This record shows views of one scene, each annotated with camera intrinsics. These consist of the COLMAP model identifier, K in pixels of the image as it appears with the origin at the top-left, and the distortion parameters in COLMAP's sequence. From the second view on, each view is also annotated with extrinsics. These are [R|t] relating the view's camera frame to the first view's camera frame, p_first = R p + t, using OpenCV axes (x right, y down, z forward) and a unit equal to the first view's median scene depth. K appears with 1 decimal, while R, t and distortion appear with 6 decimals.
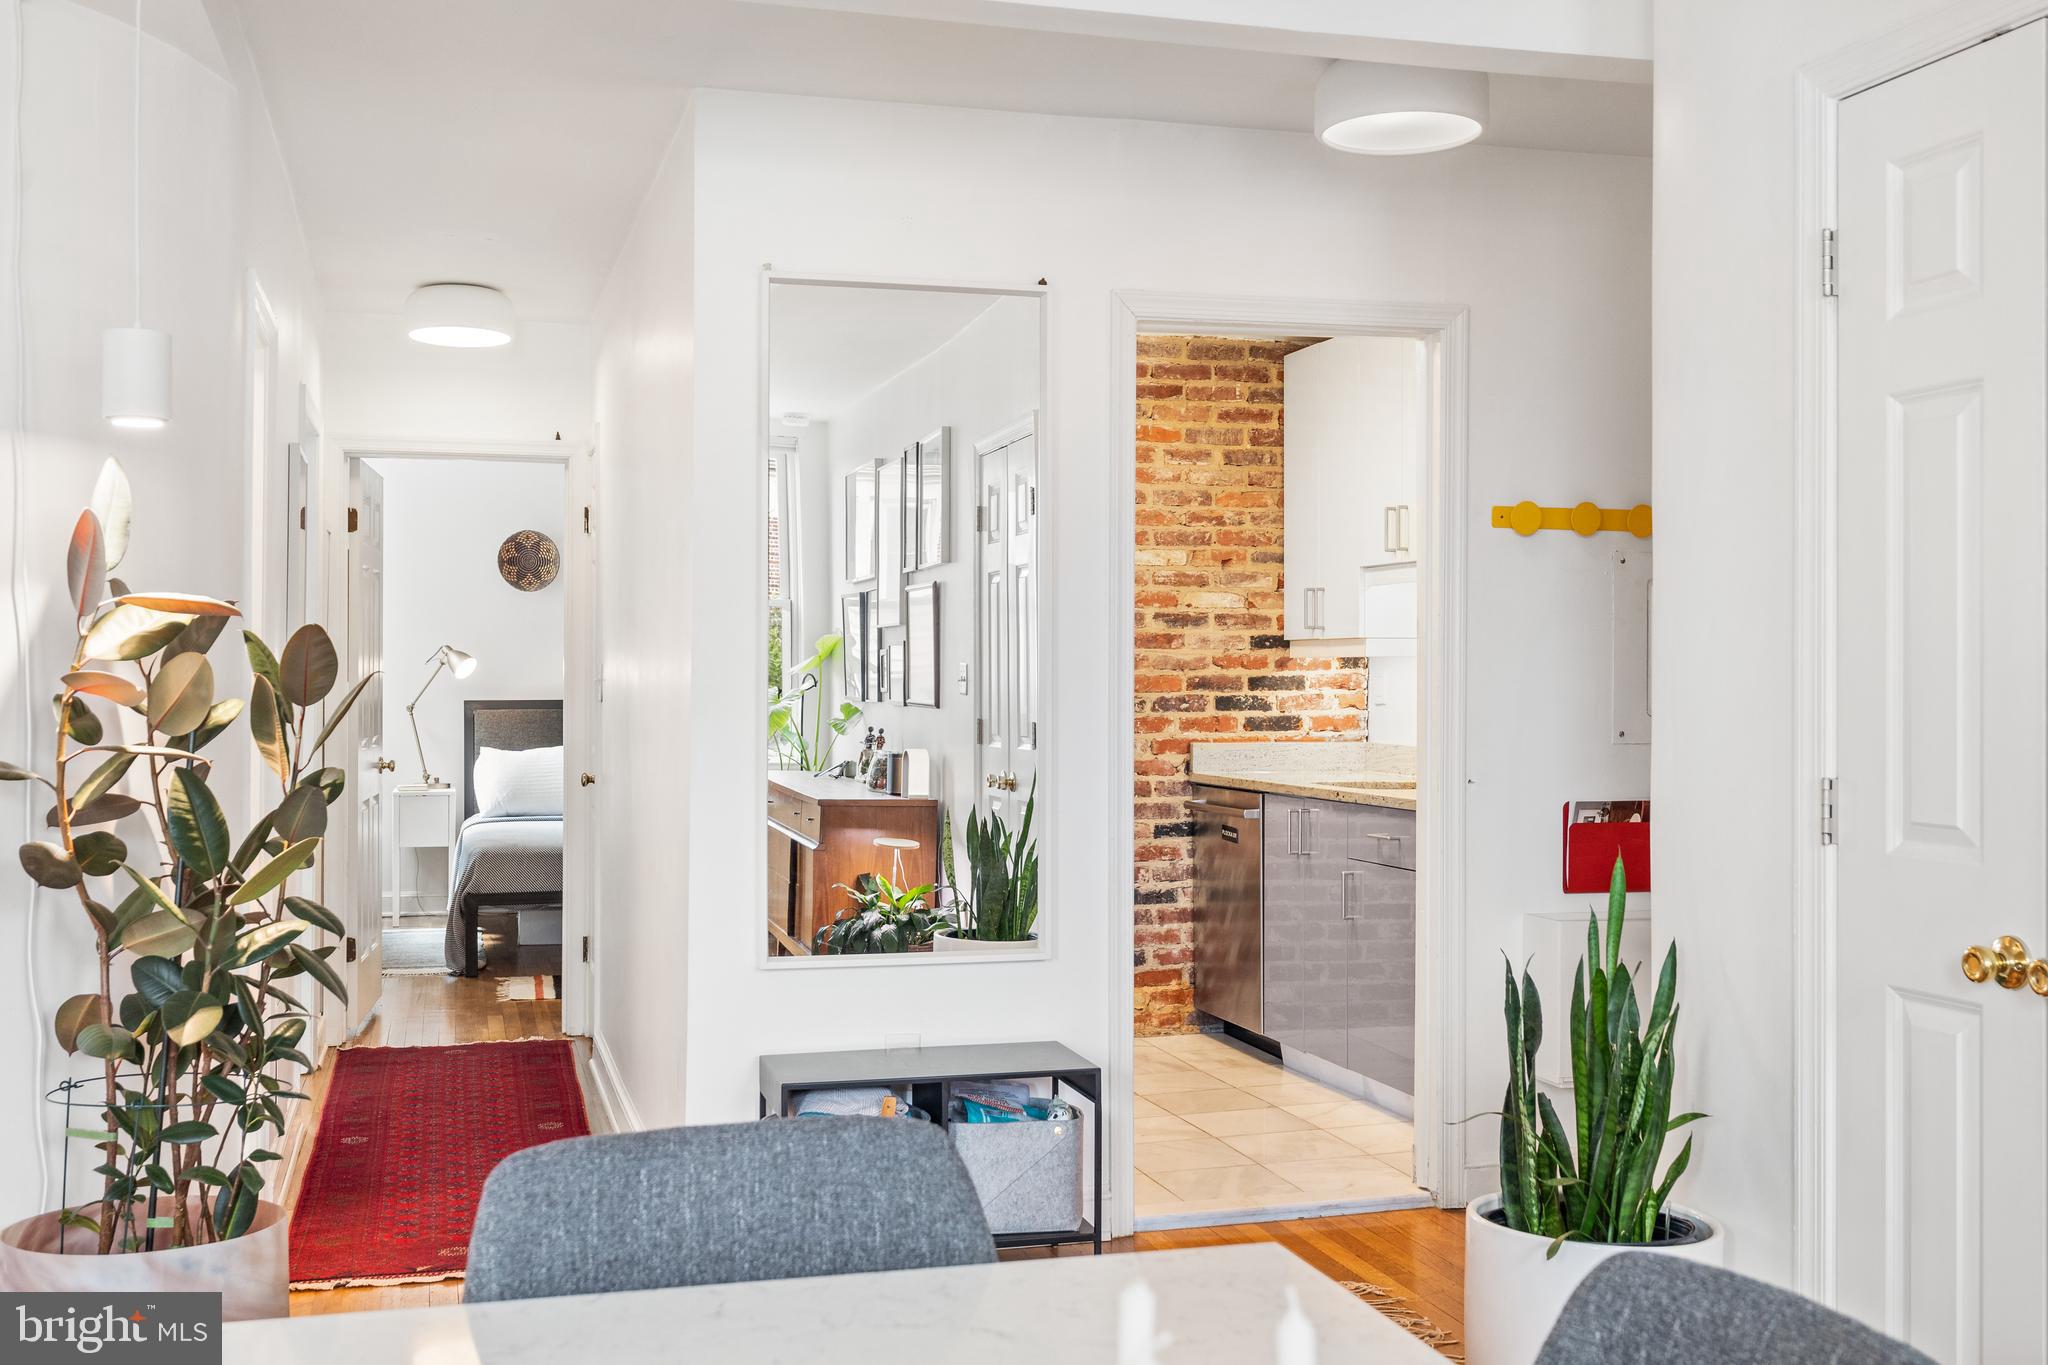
lens RADIAL K [[2051.6, 0, 1015.6], [0, 2051.6, 699.1], [0, 0, 1]] dist [0.107220, 0.000000]
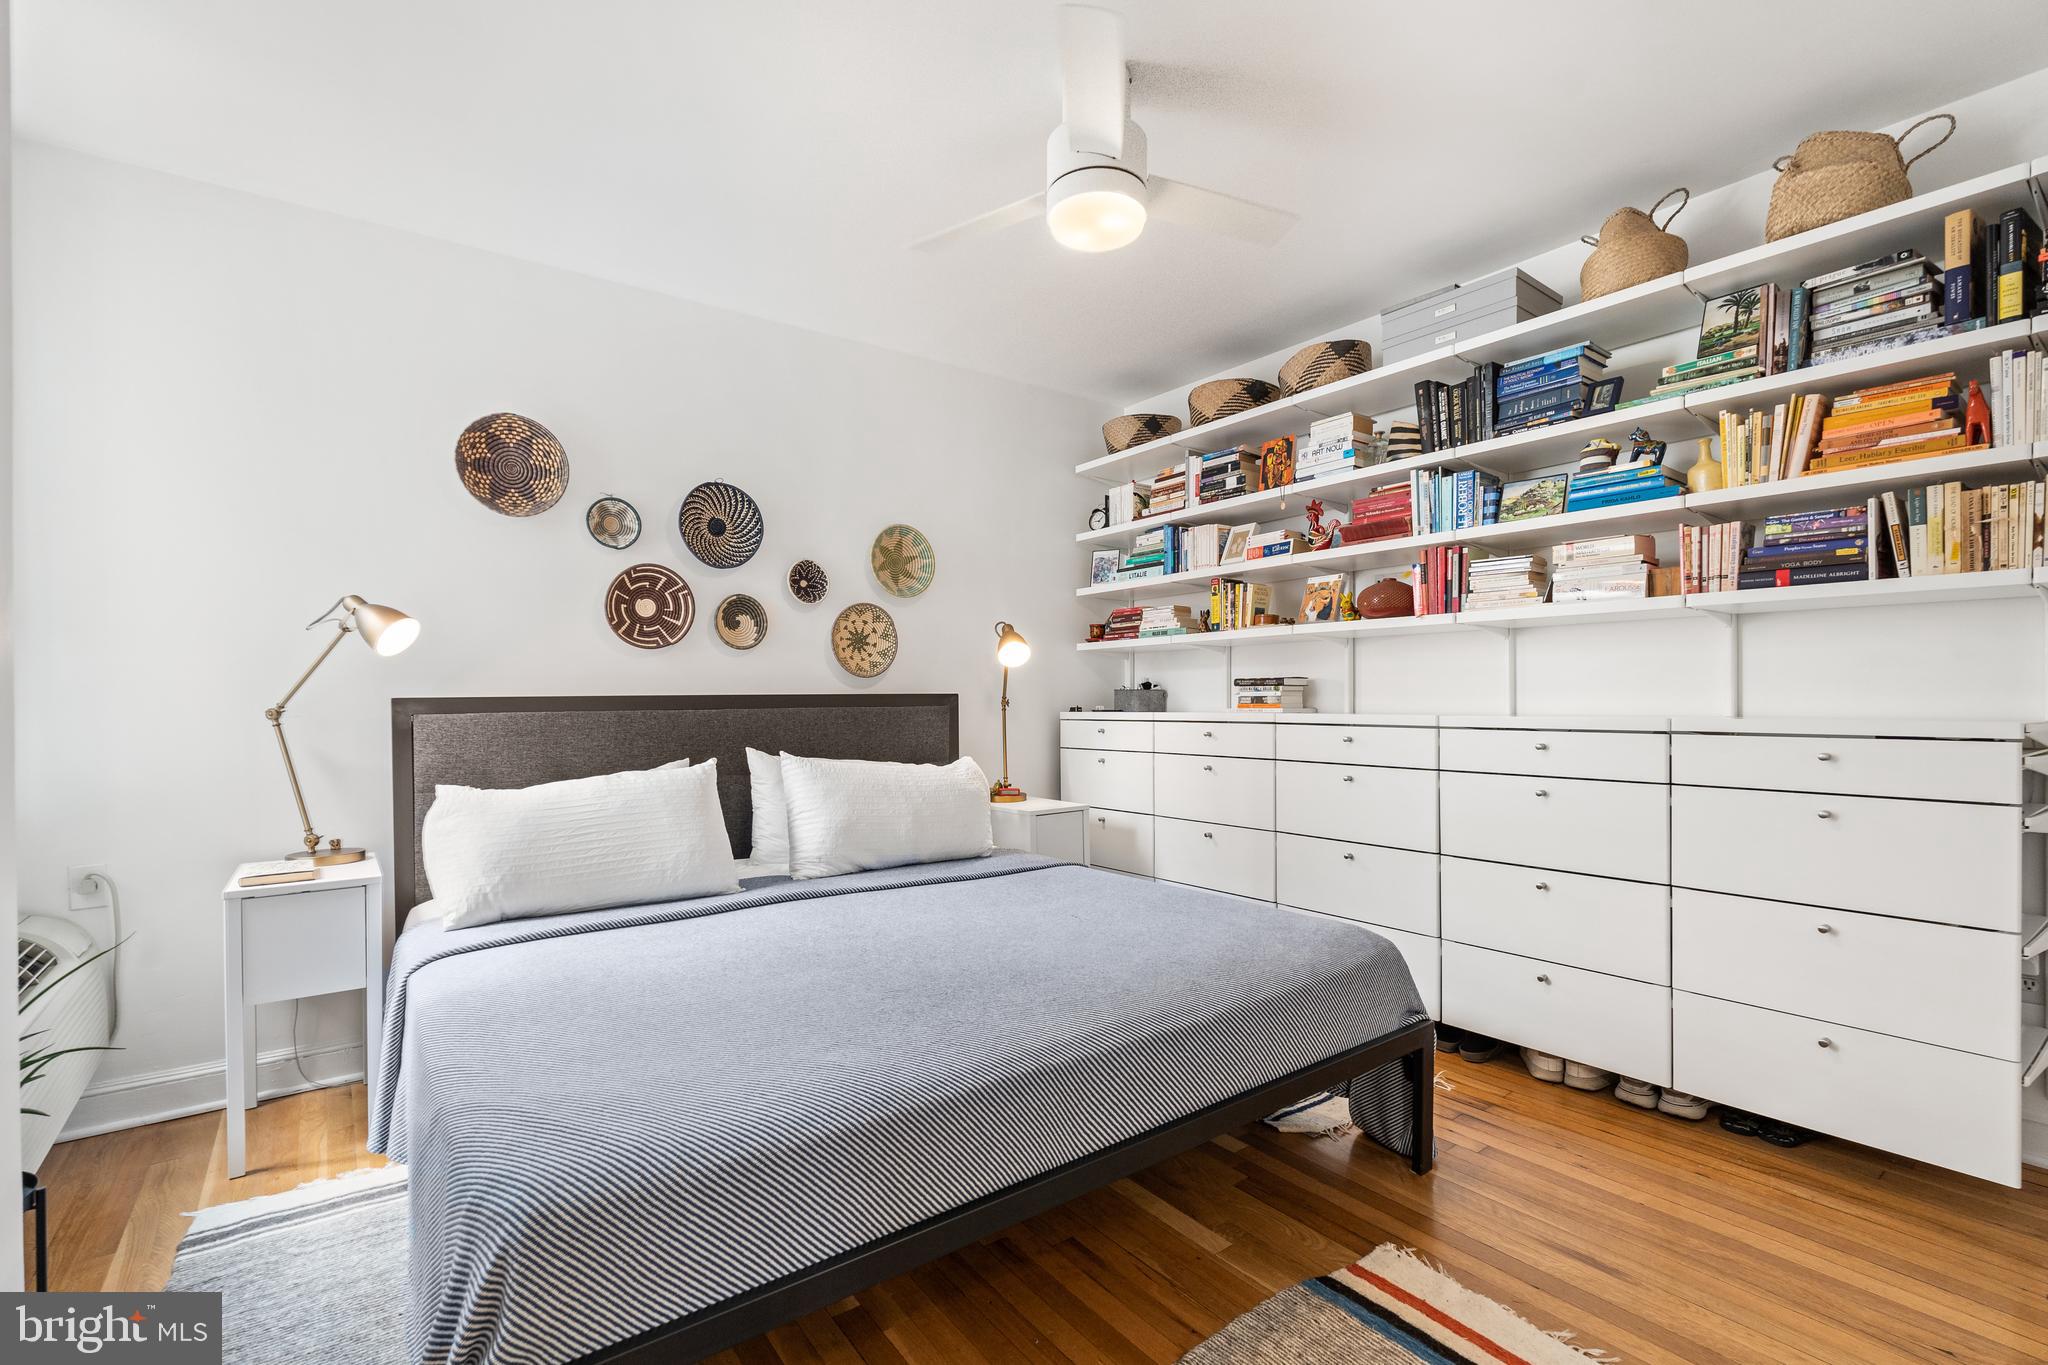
lens RADIAL K [[922.0, 0, 1033.5], [0, 922.0, 699.1], [0, 0, 1]] dist [0.000924, -0.001205]
pose [[0.925885, -0.011034, 0.377645, -0.199970], [0.014155, 0.999885, -0.005490, 0.004778], [-0.377541, 0.010428, 0.925934, 0.702586]]
